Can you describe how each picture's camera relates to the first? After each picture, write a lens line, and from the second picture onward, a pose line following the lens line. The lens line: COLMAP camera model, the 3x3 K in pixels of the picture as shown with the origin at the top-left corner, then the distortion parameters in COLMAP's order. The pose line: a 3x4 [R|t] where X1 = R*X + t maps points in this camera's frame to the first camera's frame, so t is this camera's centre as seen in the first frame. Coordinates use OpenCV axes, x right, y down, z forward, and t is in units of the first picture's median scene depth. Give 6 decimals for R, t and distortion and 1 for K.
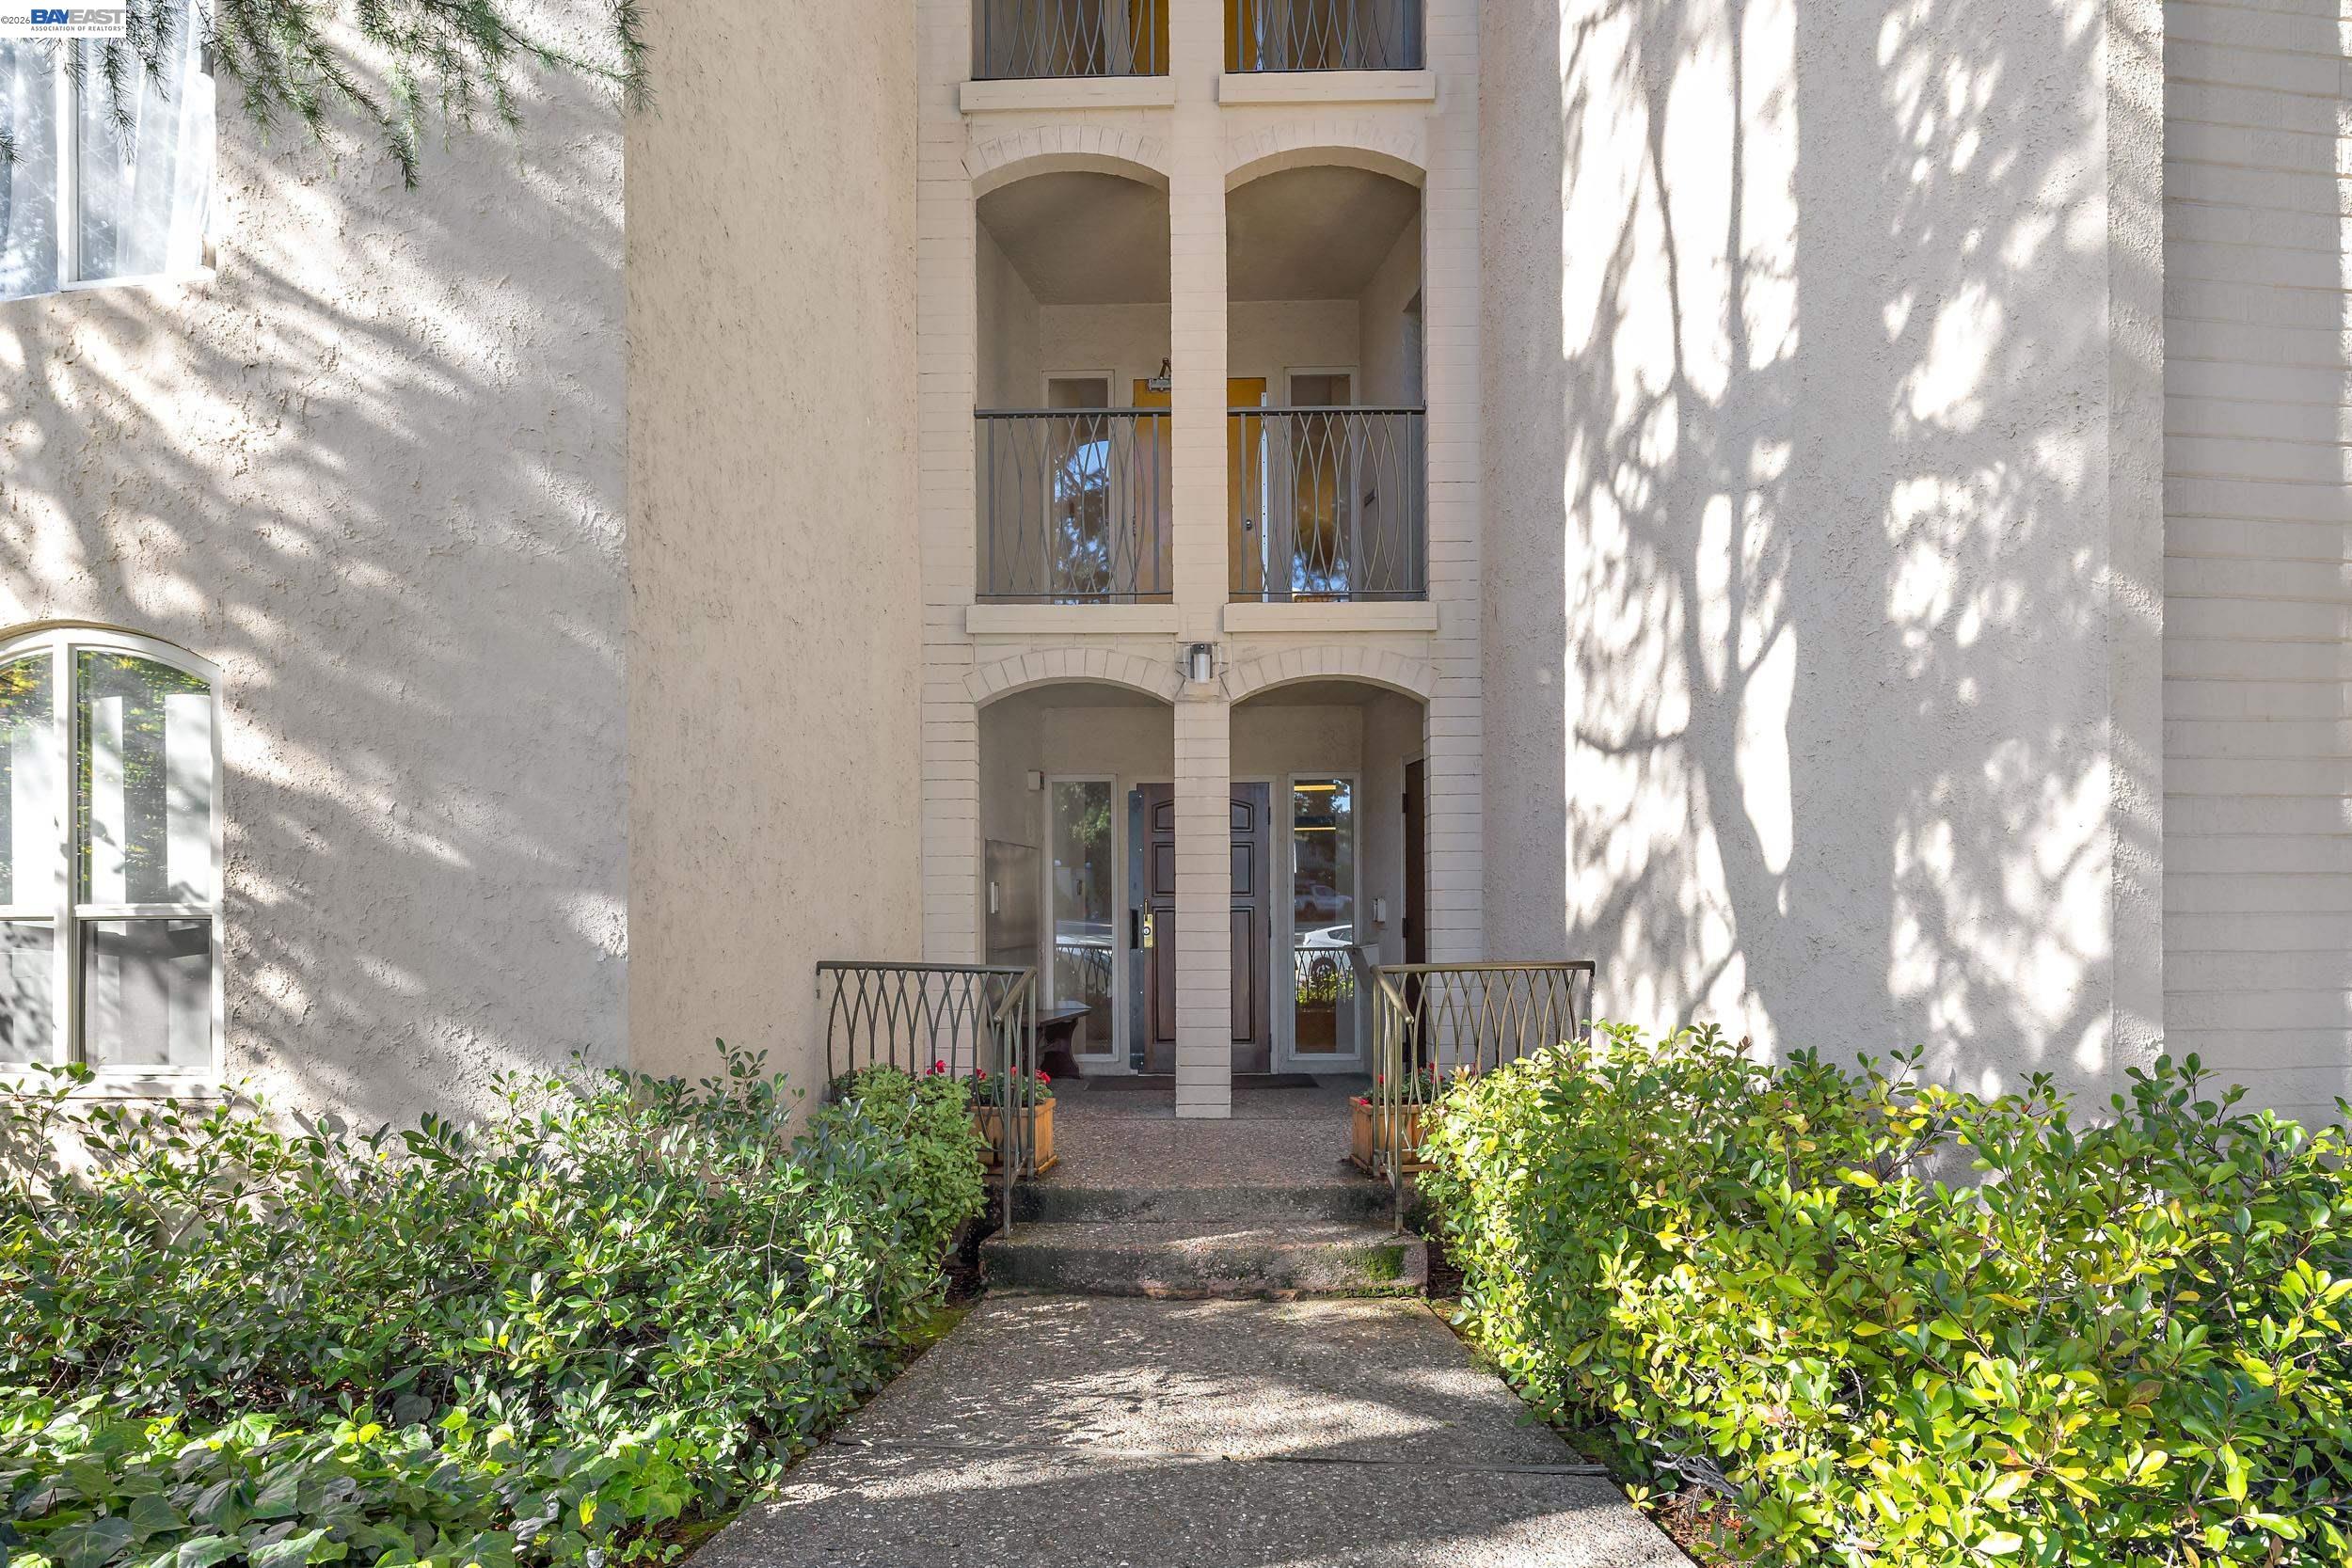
lens RADIAL K [[1437.4, 0, 1171.3], [0, 1437.4, 882.6], [0, 0, 1]] dist [0.004002, -0.004343]
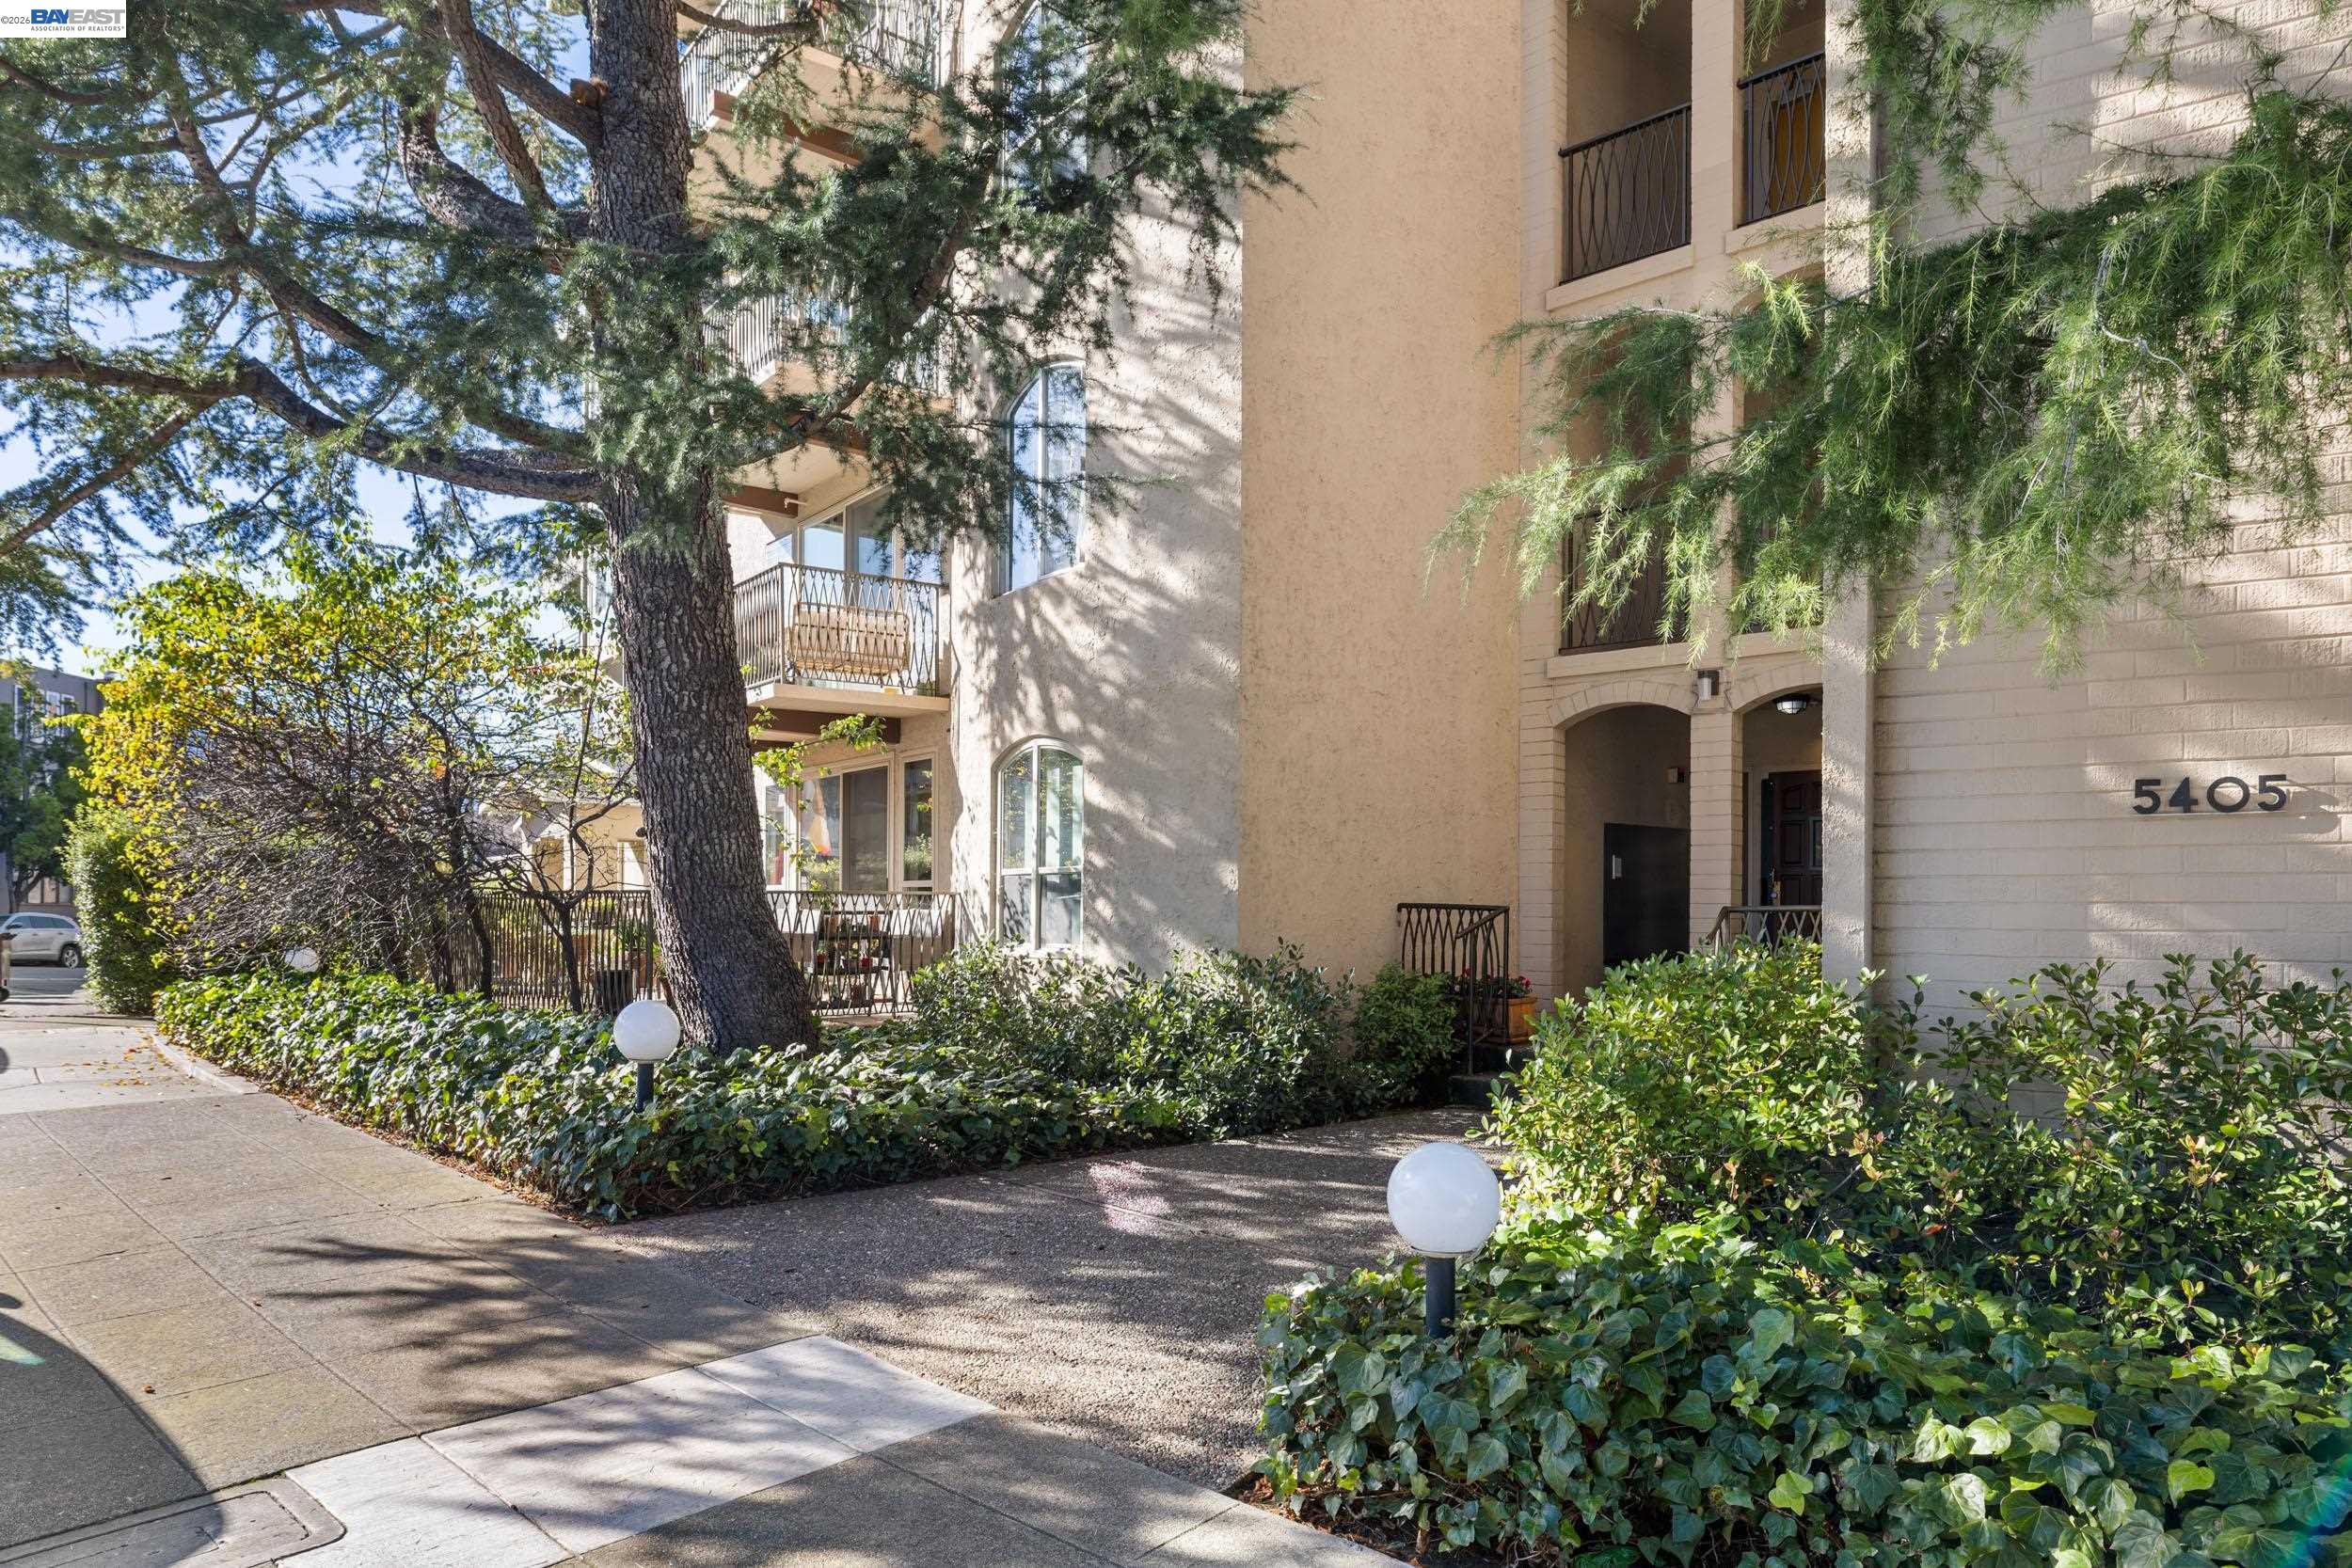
lens RADIAL K [[1481.0, 0, 1176.7], [0, 1481.0, 789.8], [0, 0, 1]] dist [0.001331, 0.002030]
pose [[0.743934, -0.046340, -0.666645, 0.860881], [0.007498, 0.998109, -0.061013, 0.035027], [0.668211, 0.040391, 0.742874, -0.504511]]
